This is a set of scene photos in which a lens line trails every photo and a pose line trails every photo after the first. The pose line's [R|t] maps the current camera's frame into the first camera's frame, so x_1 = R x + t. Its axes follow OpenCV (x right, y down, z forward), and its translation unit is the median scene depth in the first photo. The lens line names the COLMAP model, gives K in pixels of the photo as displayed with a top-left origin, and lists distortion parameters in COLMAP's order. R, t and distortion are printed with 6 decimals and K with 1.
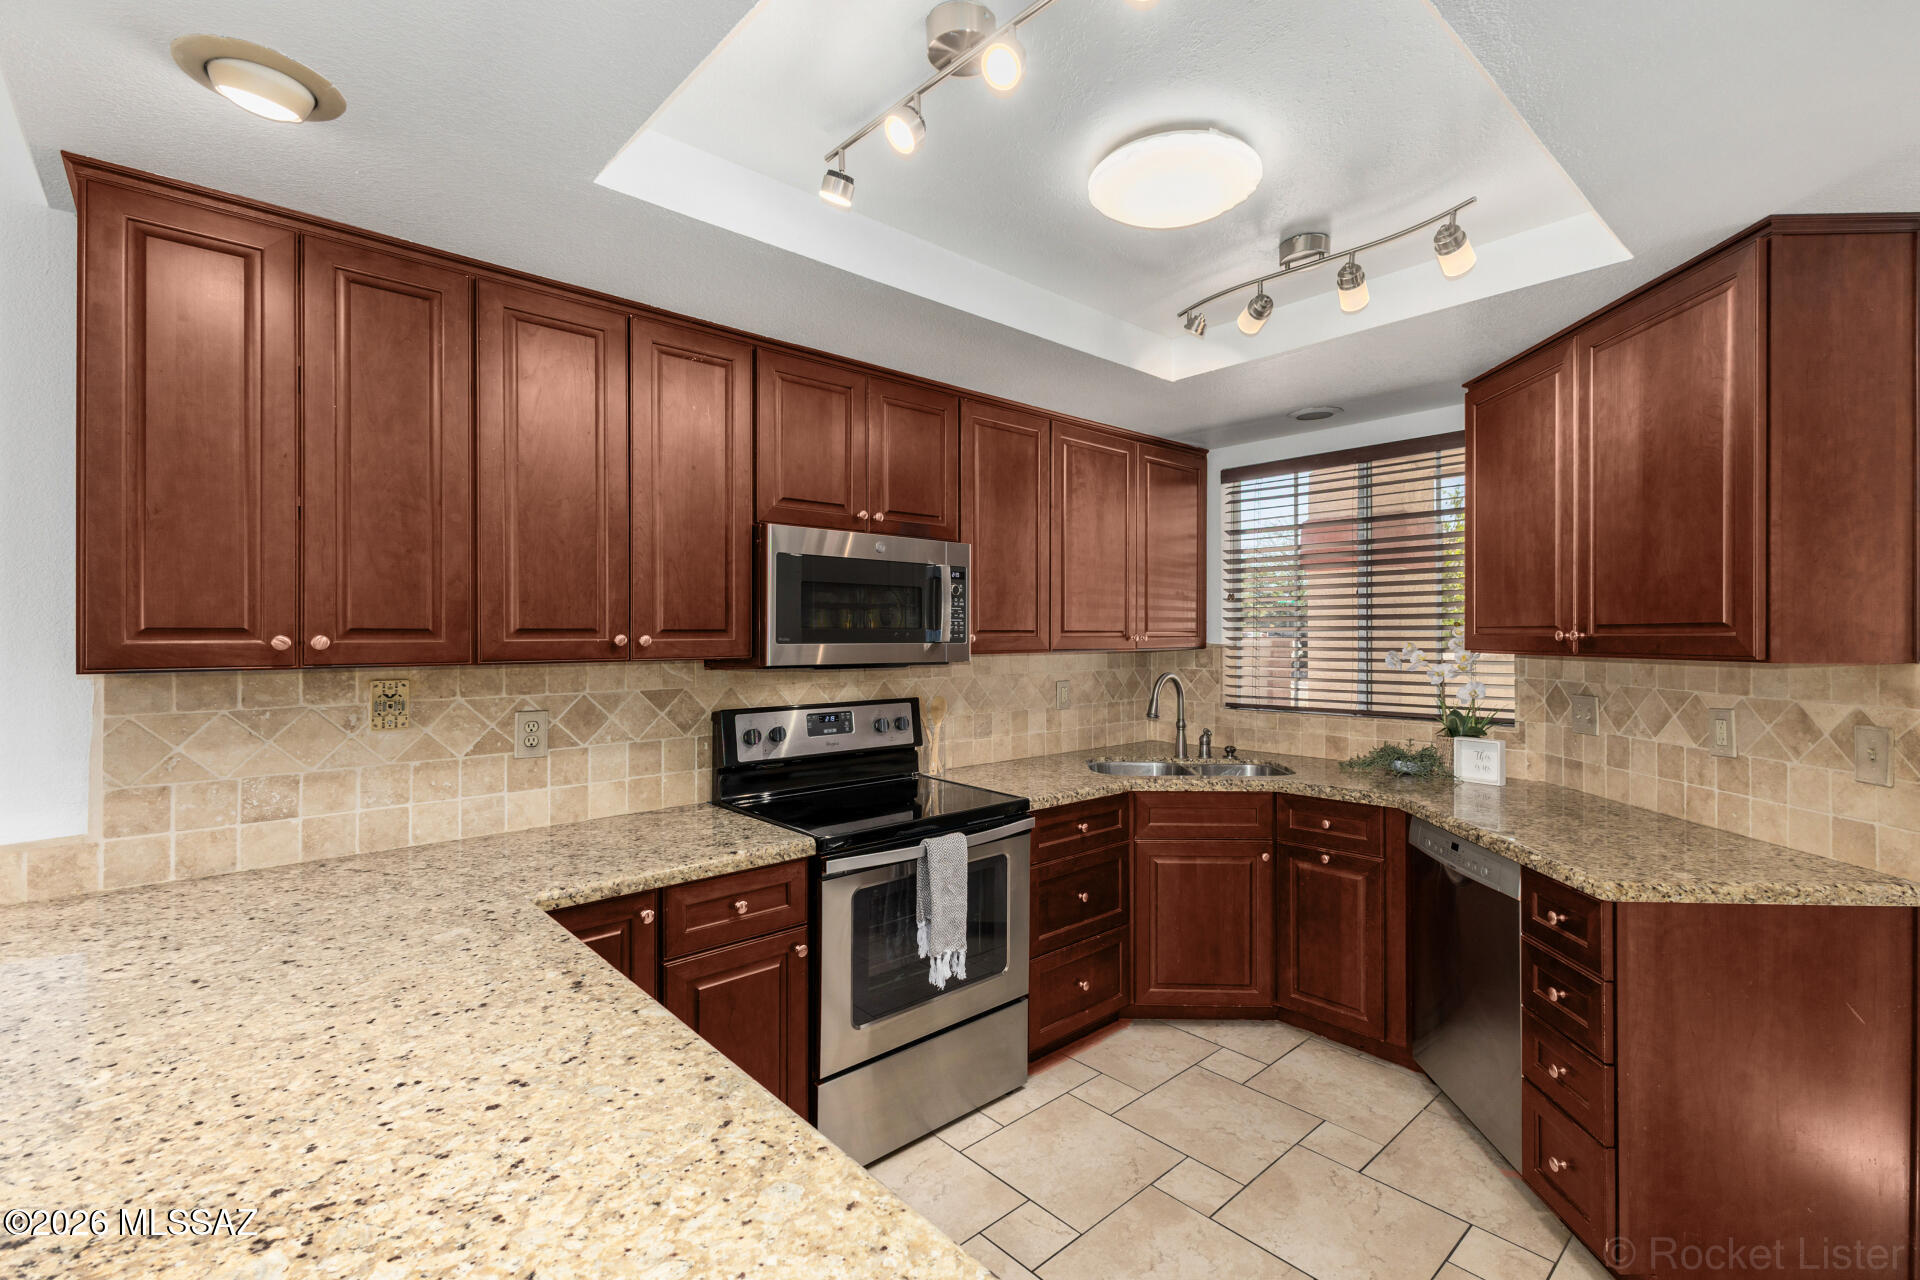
lens RADIAL K [[837.1, 0, 990.7], [0, 837.1, 645.8], [0, 0, 1]] dist [0.001943, -0.000486]
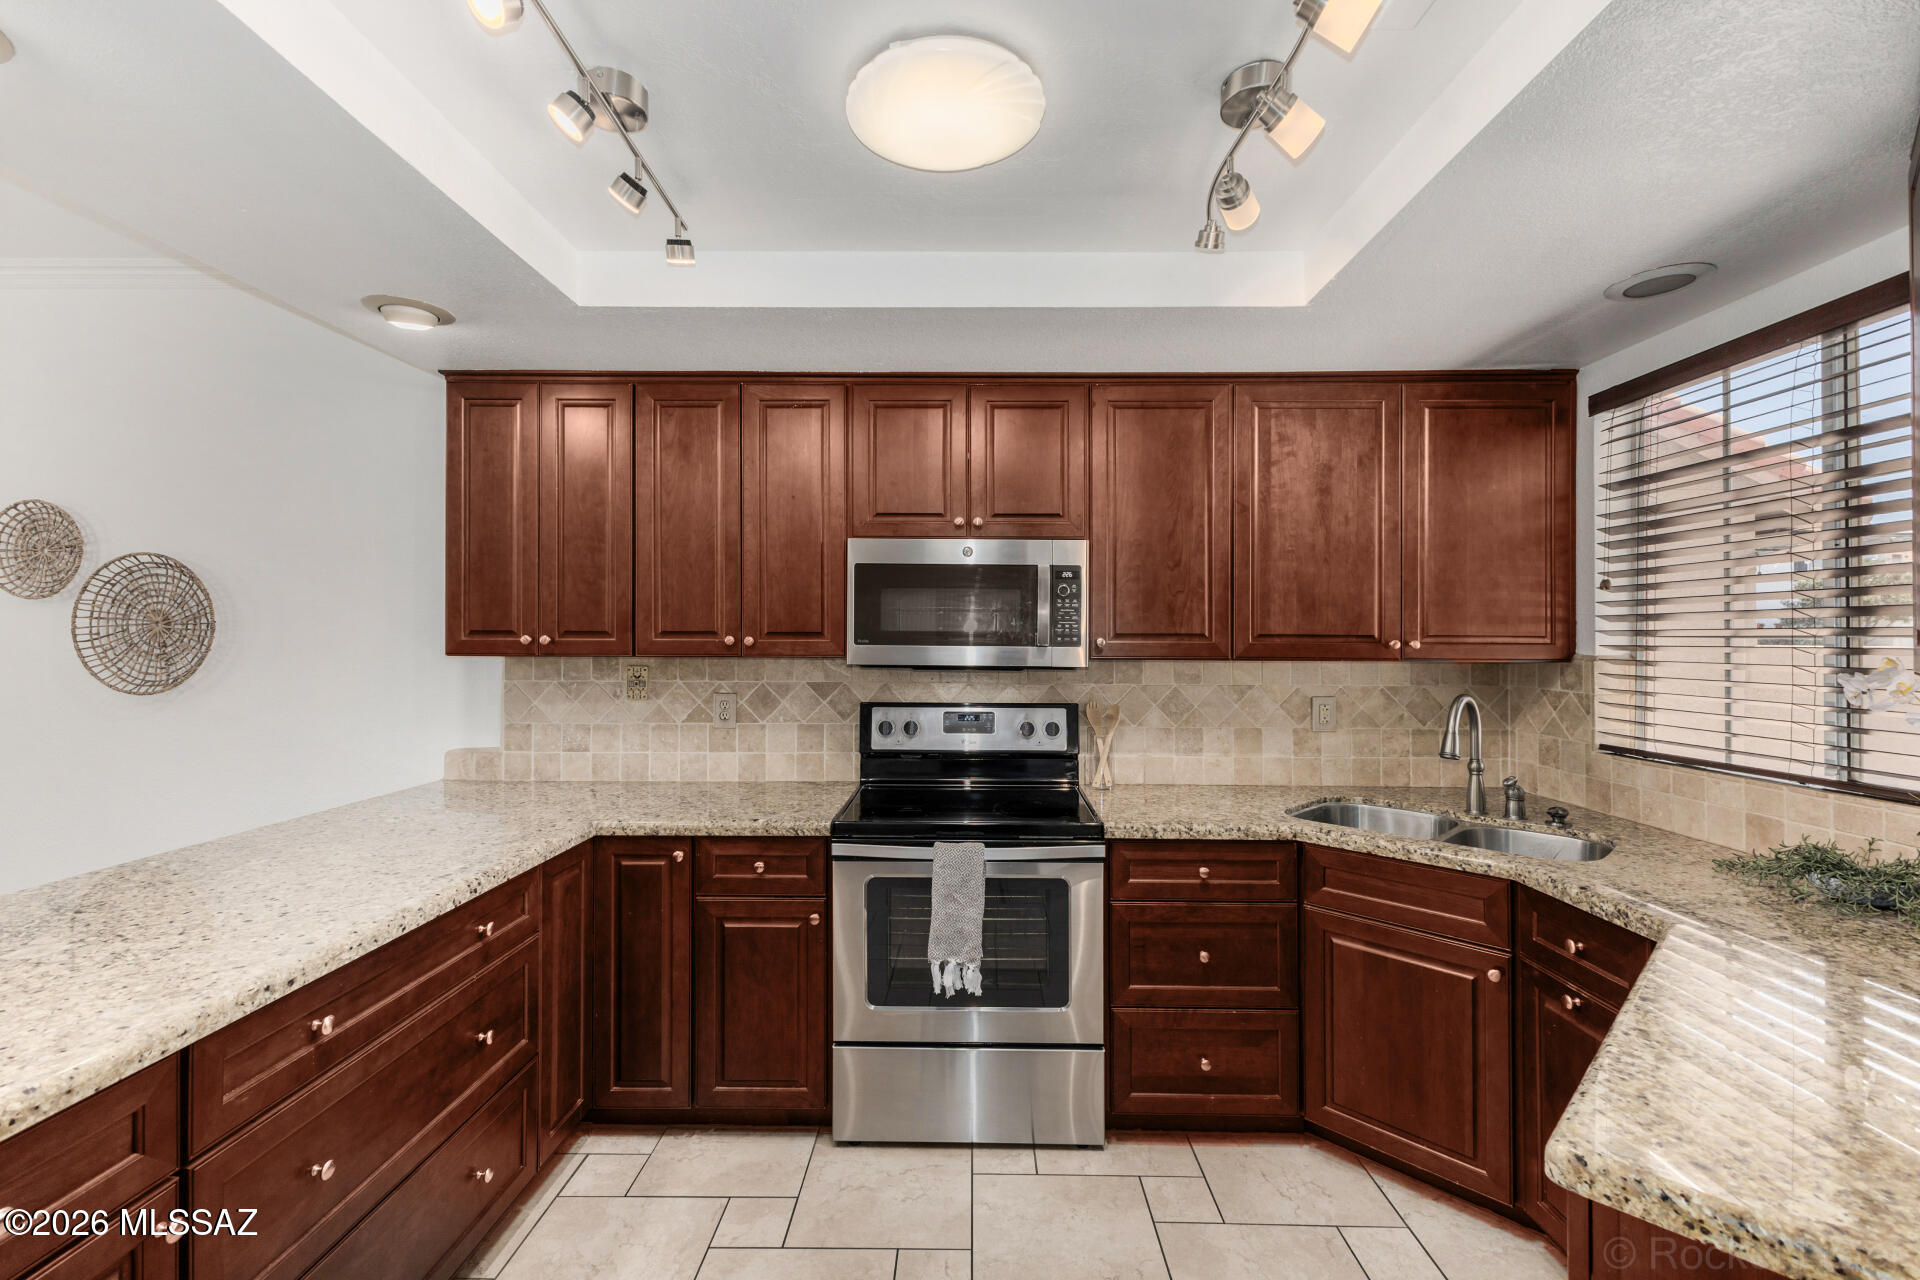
lens RADIAL K [[837.1, 0, 977.4], [0, 837.1, 640.4], [0, 0, 1]] dist [0.001943, -0.000486]
pose [[0.727736, 0.010268, -0.685780, 0.627222], [-0.015023, 0.999887, -0.000972, -0.009843], [0.685692, 0.011010, 0.727808, 0.296005]]
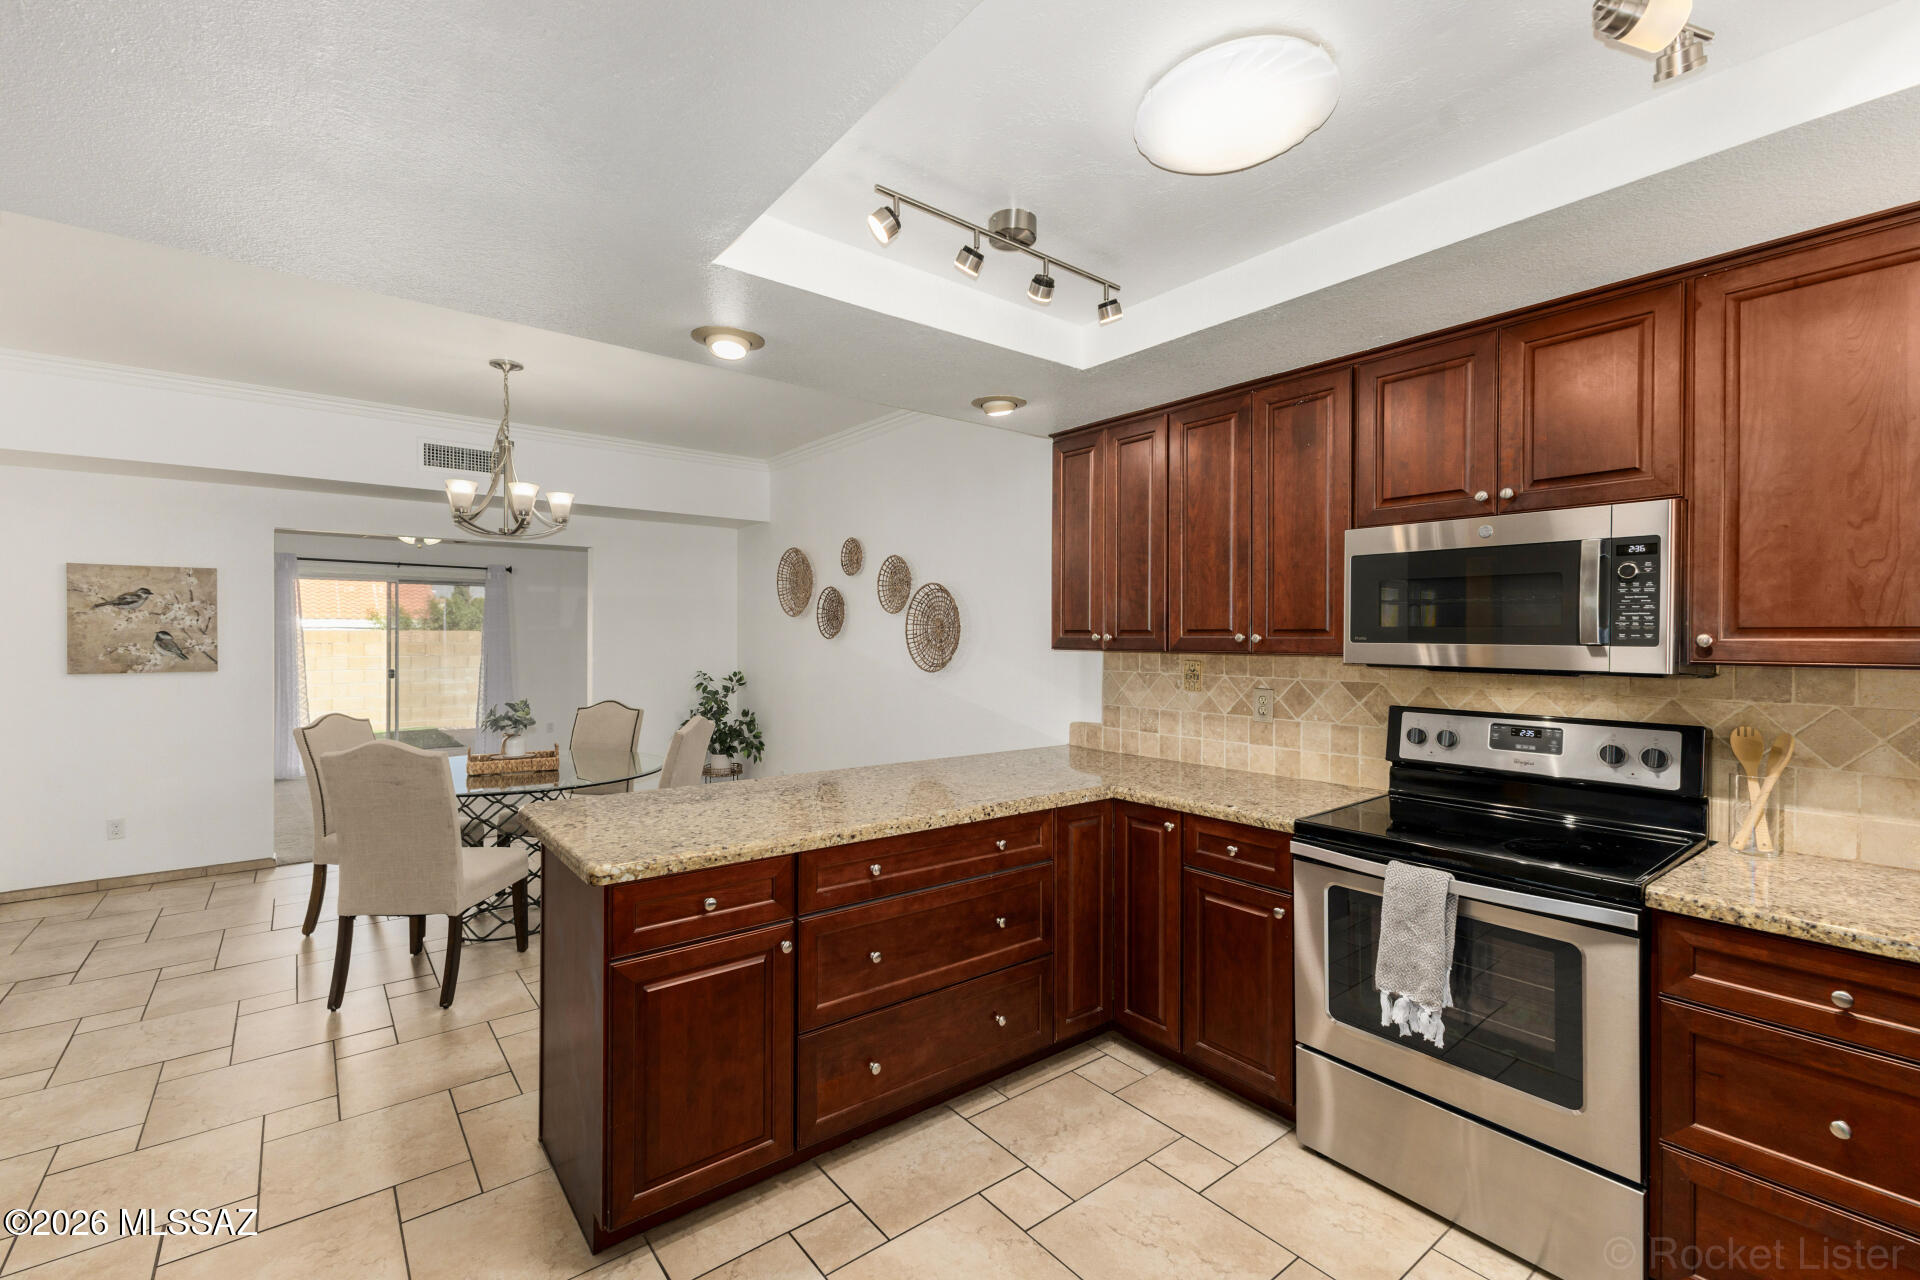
lens RADIAL K [[837.1, 0, 944.4], [0, 837.1, 651.1], [0, 0, 1]] dist [0.001943, -0.000486]
pose [[-0.101905, 0.023357, -0.994520, 0.845365], [-0.013156, 0.999605, 0.024824, -0.011061], [0.994707, 0.015614, -0.101557, 0.592129]]
